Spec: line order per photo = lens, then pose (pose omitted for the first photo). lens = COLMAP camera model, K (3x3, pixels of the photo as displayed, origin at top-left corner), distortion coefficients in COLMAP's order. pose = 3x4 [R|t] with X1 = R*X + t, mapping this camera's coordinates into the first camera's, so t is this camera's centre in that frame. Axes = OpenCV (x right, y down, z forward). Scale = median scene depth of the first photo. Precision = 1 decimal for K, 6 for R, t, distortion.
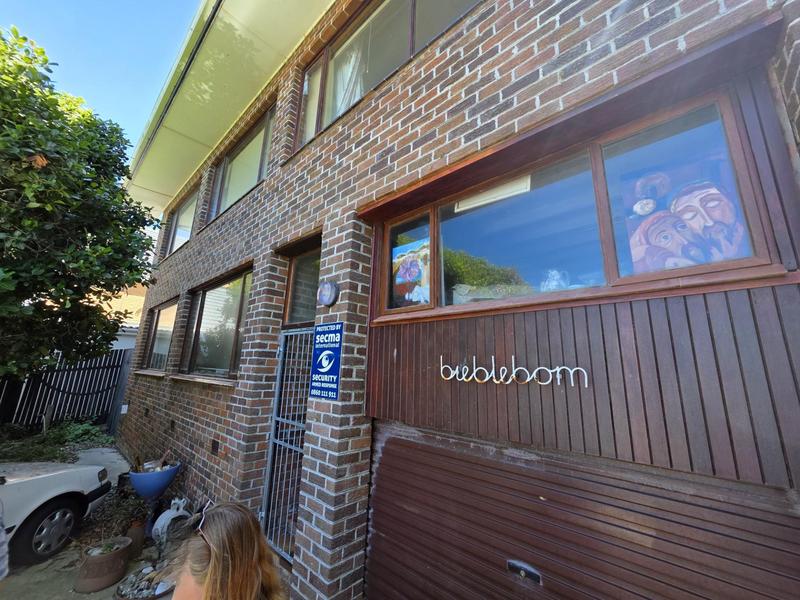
lens RADIAL K [[319.6, 0, 400.0], [0, 319.6, 300.0], [0, 0, 1]] dist [-0.000681, -0.000202]
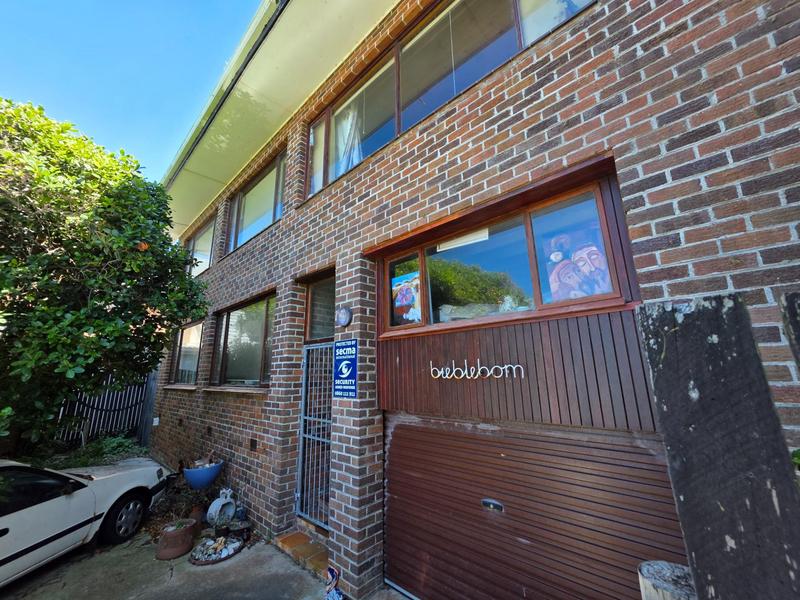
lens RADIAL K [[319.6, 0, 400.0], [0, 319.6, 300.0], [0, 0, 1]] dist [-0.000681, -0.000202]
pose [[0.998595, -0.052947, -0.002249, 0.009378], [0.052926, 0.998562, -0.008579, -0.066944], [0.002700, 0.008448, 0.999961, -0.306093]]
